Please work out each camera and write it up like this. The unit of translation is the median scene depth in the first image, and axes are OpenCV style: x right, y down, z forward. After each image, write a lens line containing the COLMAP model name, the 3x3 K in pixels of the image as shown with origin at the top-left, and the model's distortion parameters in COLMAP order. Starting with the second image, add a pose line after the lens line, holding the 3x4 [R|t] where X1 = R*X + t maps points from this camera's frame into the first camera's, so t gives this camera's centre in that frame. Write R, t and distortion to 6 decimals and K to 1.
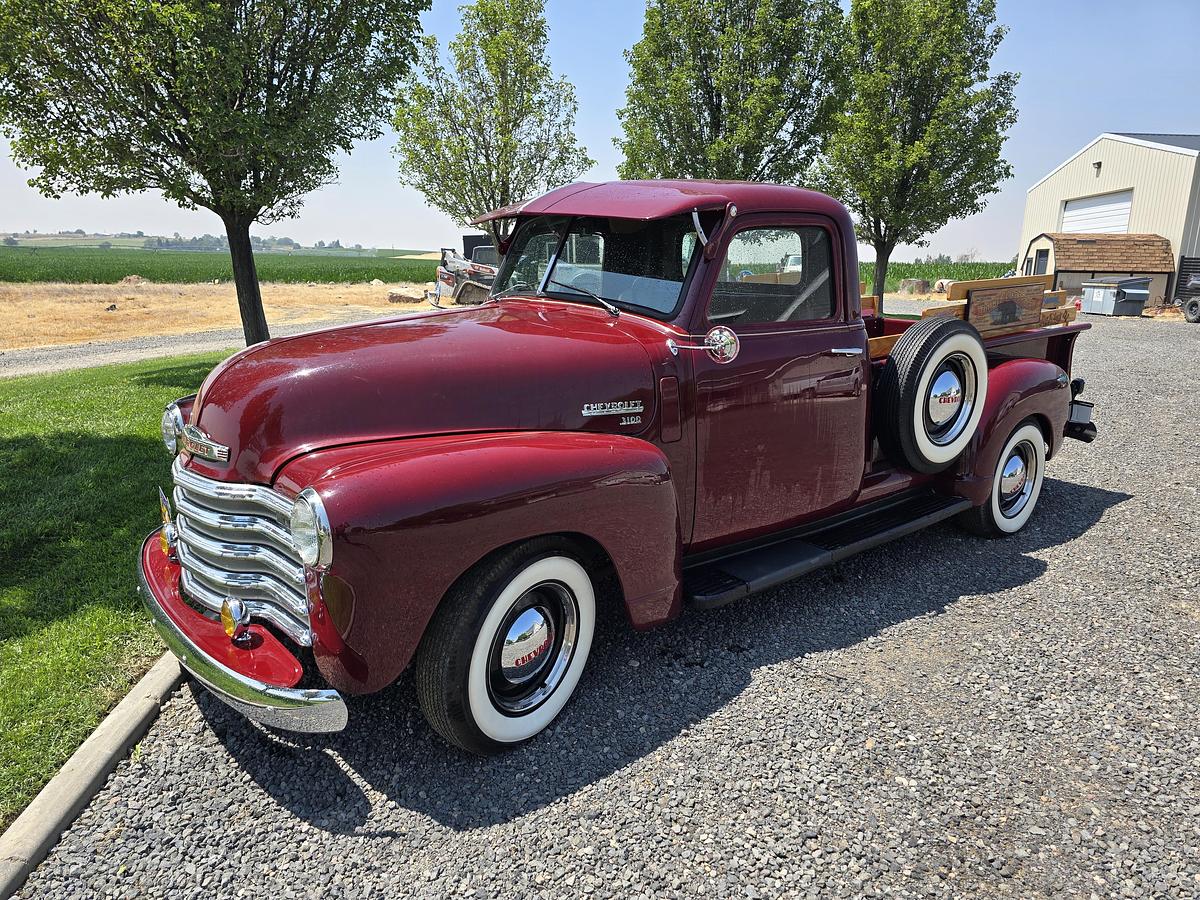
lens RADIAL K [[839.4, 0, 630.5], [0, 839.4, 450.2], [0, 0, 1]] dist [0.064054, -0.032950]
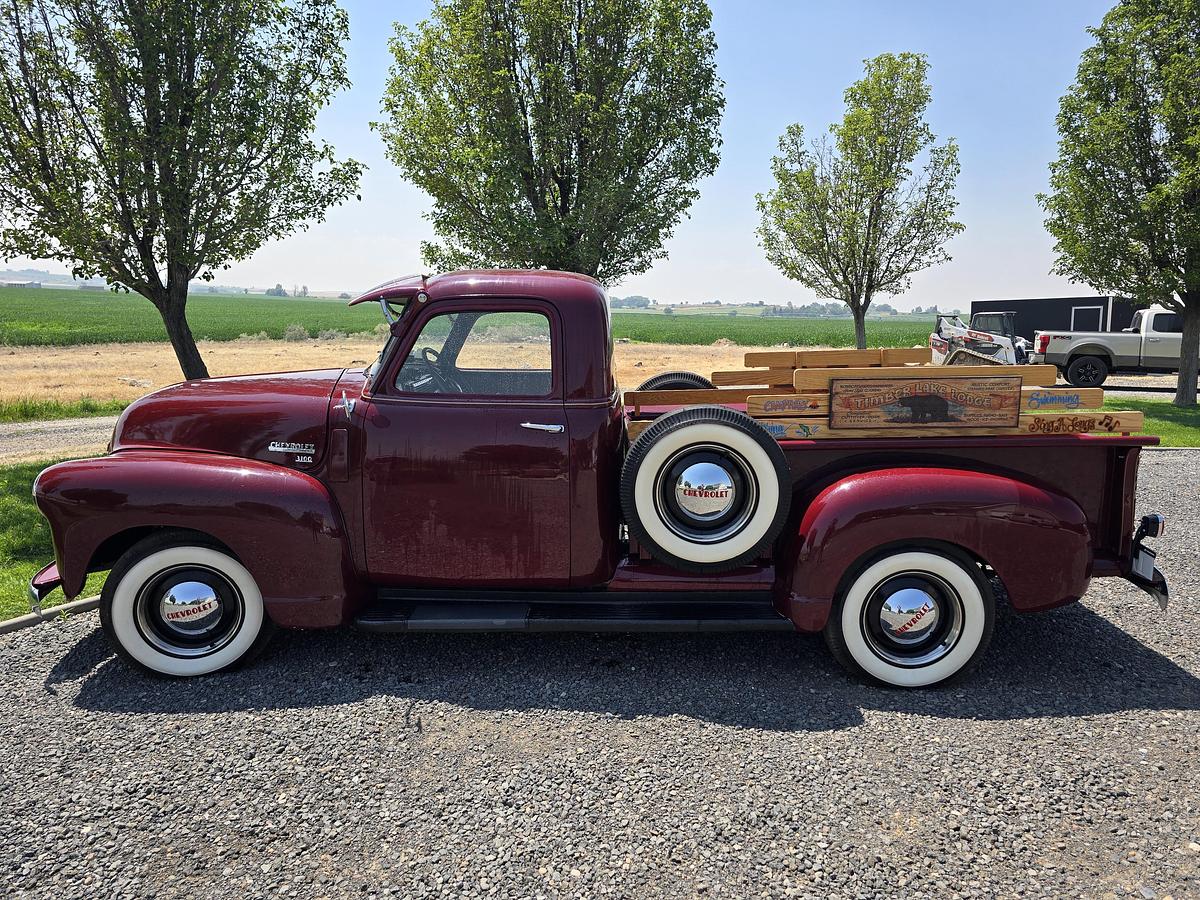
lens RADIAL K [[838.9, 0, 604.1], [0, 838.9, 442.9], [0, 0, 1]] dist [0.064252, -0.065271]
pose [[0.750284, 0.104839, -0.652750, 0.905974], [-0.157810, 0.987205, -0.022834, -0.079114], [0.642005, 0.120143, 0.757229, 0.252653]]
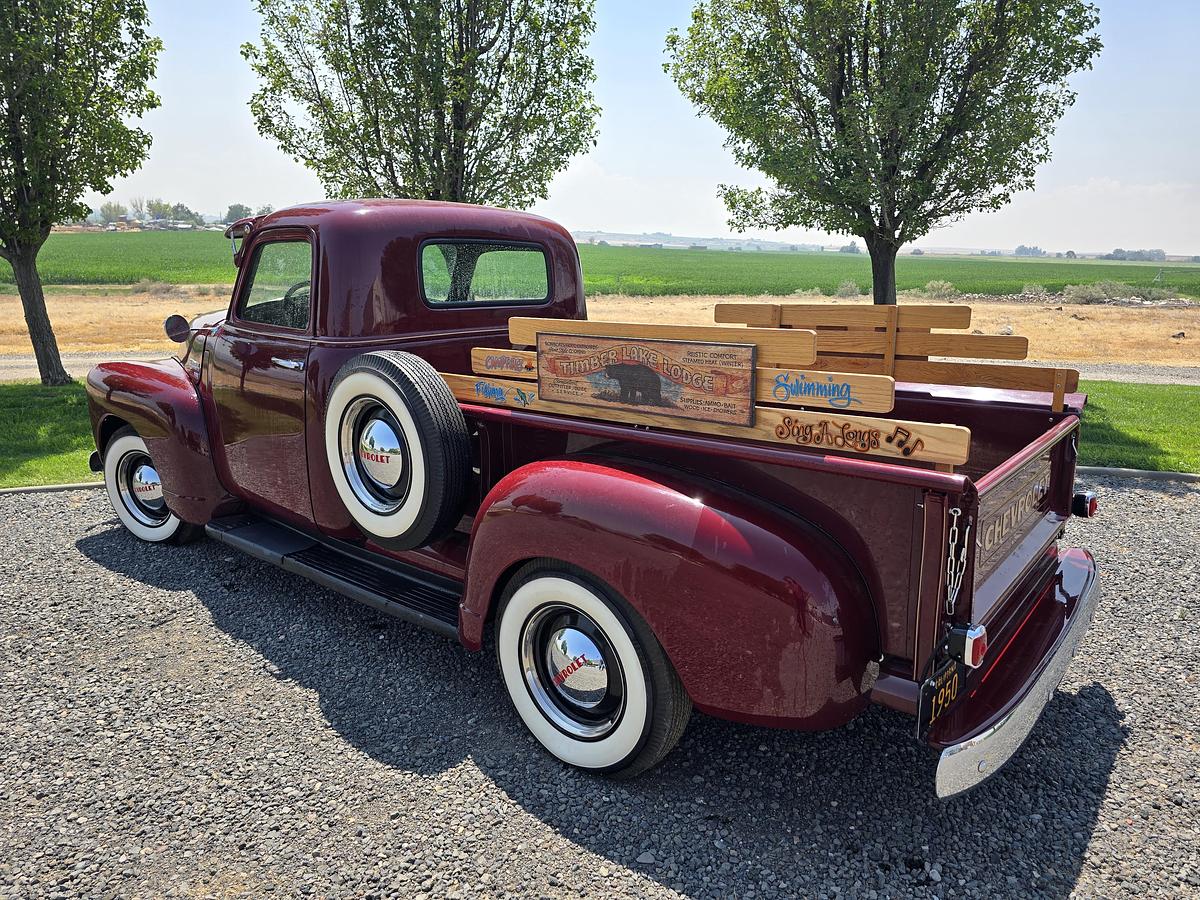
lens RADIAL K [[820.6, 0, 600.0], [0, 820.6, 450.0], [0, 0, 1]] dist [0.042475, -0.039629]
pose [[0.168500, 0.218324, -0.961219, 1.175700], [-0.240598, 0.954776, 0.174684, -0.256808], [0.955887, 0.201833, 0.213408, 1.075143]]
